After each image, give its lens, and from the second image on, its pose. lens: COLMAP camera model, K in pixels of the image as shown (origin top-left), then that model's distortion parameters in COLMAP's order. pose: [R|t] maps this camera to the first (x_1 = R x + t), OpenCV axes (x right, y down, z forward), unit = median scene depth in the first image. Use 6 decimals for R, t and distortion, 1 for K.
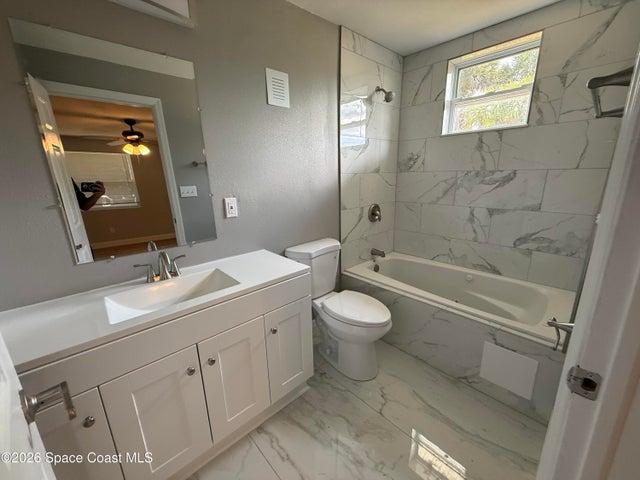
lens RADIAL K [[254.6, 0, 321.3], [0, 254.6, 238.2], [0, 0, 1]] dist [0.001450, -0.000628]
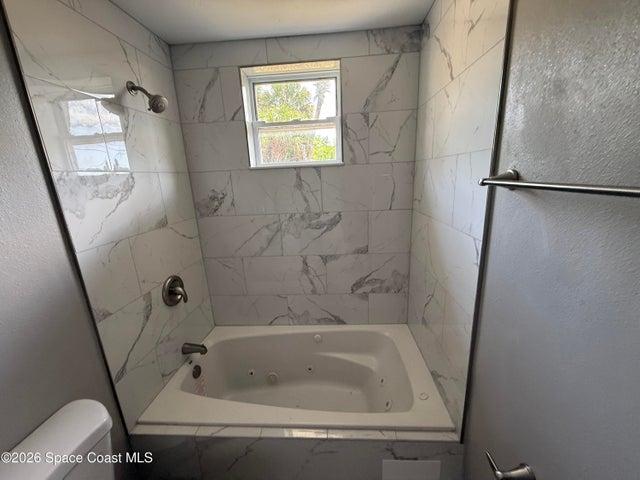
lens RADIAL K [[254.6, 0, 318.9], [0, 254.6, 240.2], [0, 0, 1]] dist [0.001450, -0.000628]
pose [[0.728136, -0.180552, 0.661226, 0.091821], [0.199973, 0.978672, 0.047024, -0.200017], [-0.655613, 0.097988, 0.748712, 0.346302]]
